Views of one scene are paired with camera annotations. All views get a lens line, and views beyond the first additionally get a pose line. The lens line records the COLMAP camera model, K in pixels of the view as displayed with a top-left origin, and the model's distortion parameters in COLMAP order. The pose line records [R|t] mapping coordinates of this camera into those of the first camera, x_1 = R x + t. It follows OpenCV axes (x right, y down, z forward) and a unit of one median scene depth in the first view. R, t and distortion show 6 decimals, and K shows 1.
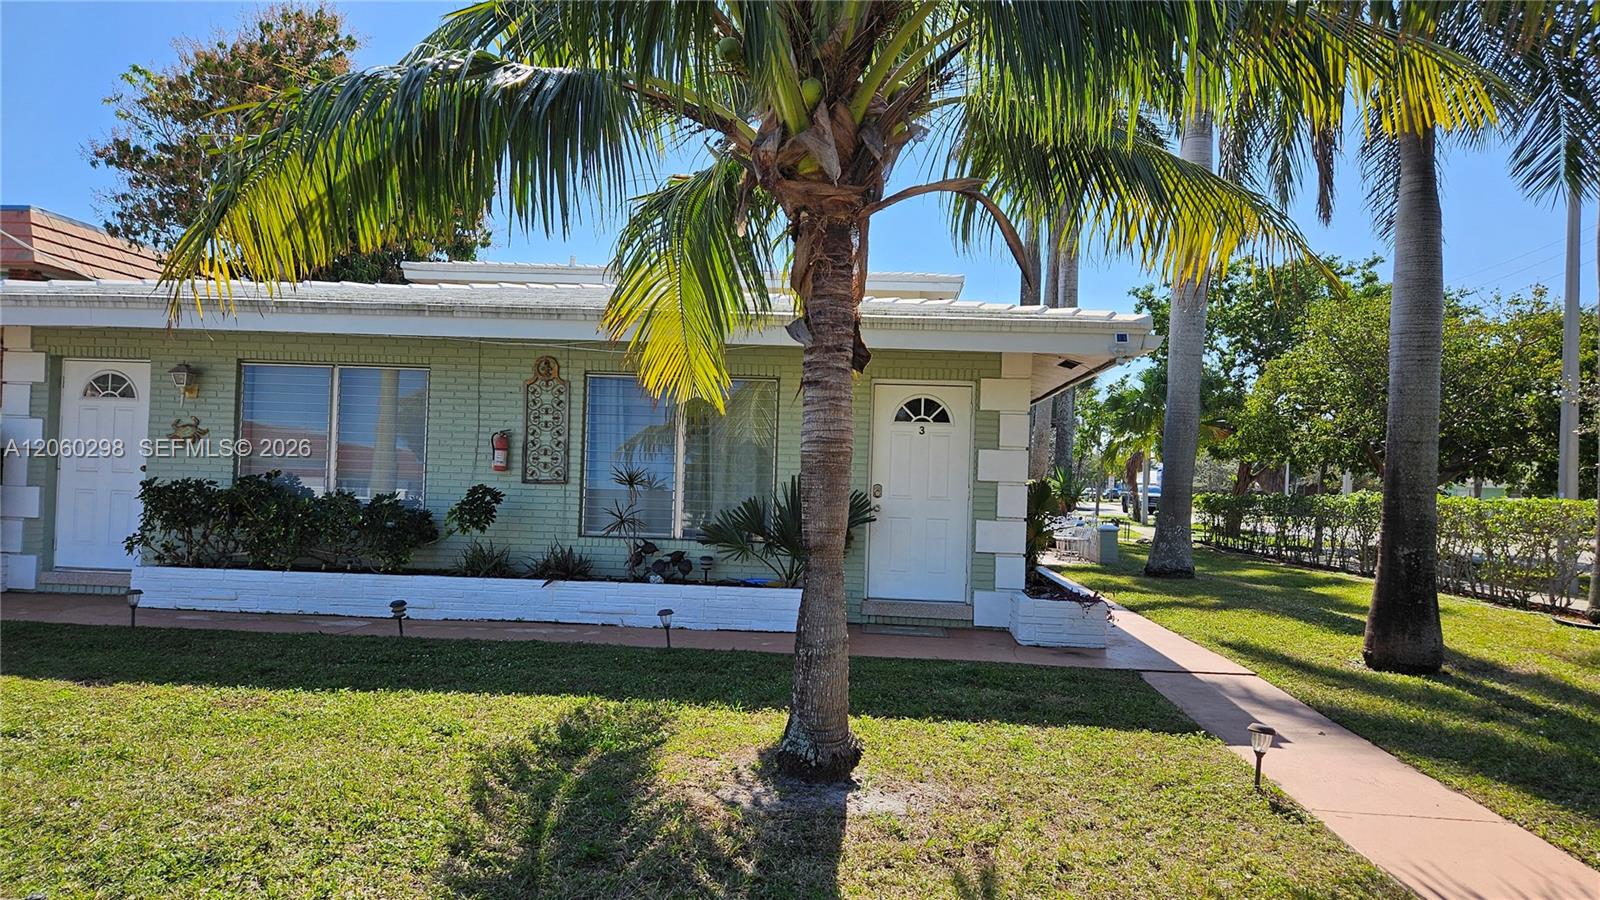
lens RADIAL K [[1062.7, 0, 798.1], [0, 1062.7, 457.9], [0, 0, 1]] dist [0.087750, -0.076679]
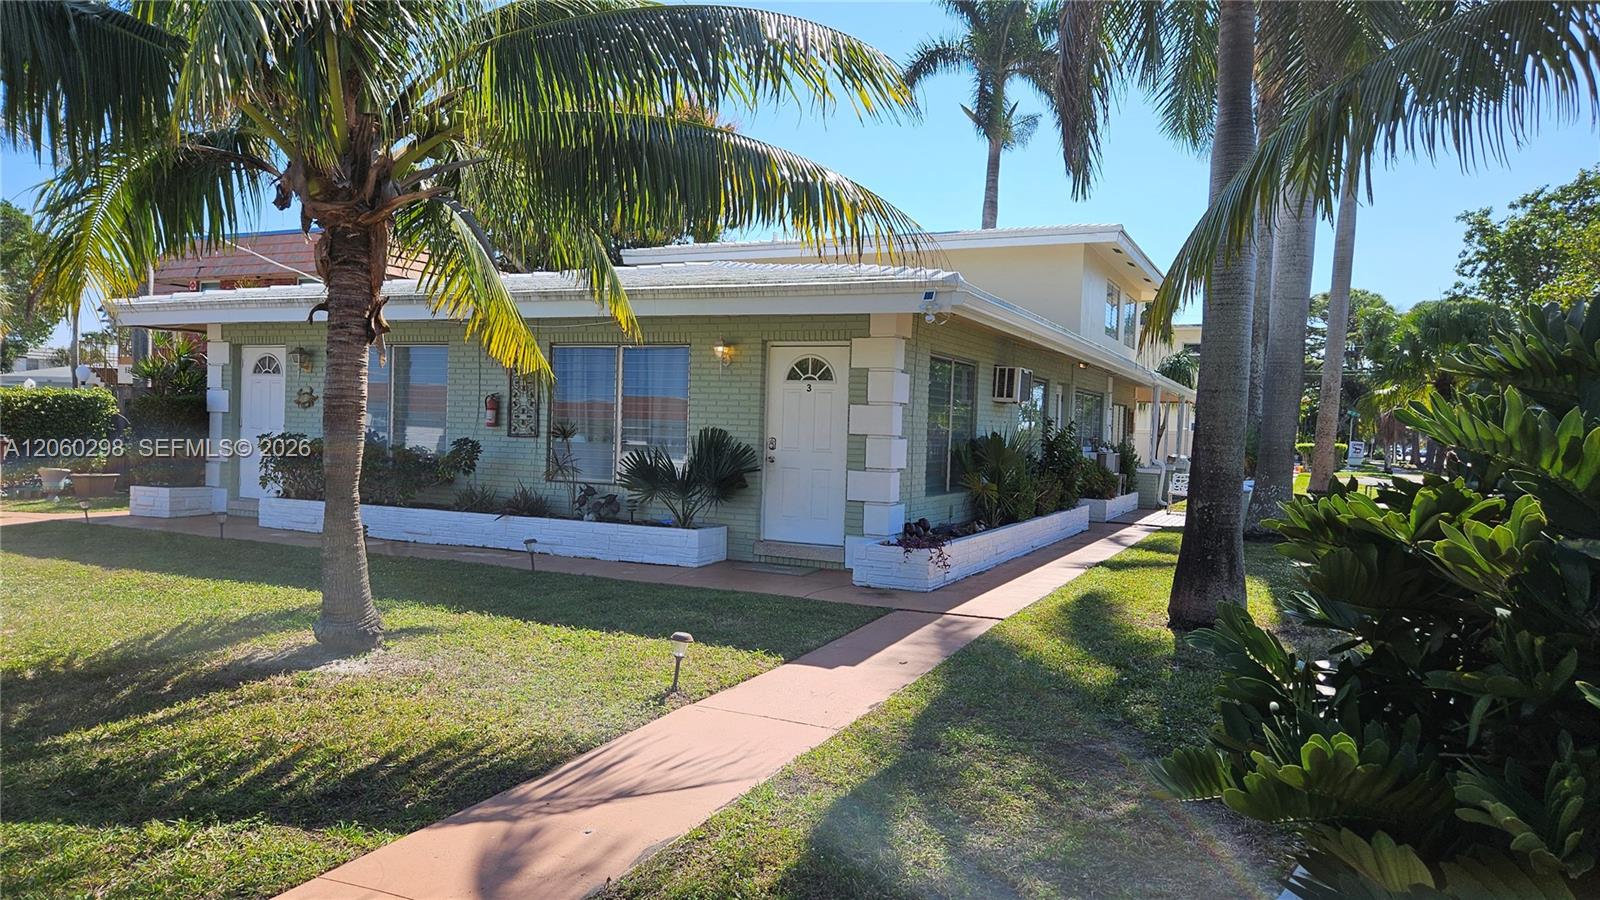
lens RADIAL K [[1062.7, 0, 798.1], [0, 1062.7, 457.9], [0, 0, 1]] dist [0.087750, -0.076679]
pose [[0.930237, 0.006296, -0.366905, 0.504988], [0.006720, 0.999393, 0.034187, 0.008301], [0.366897, -0.034267, 0.929630, -0.015718]]
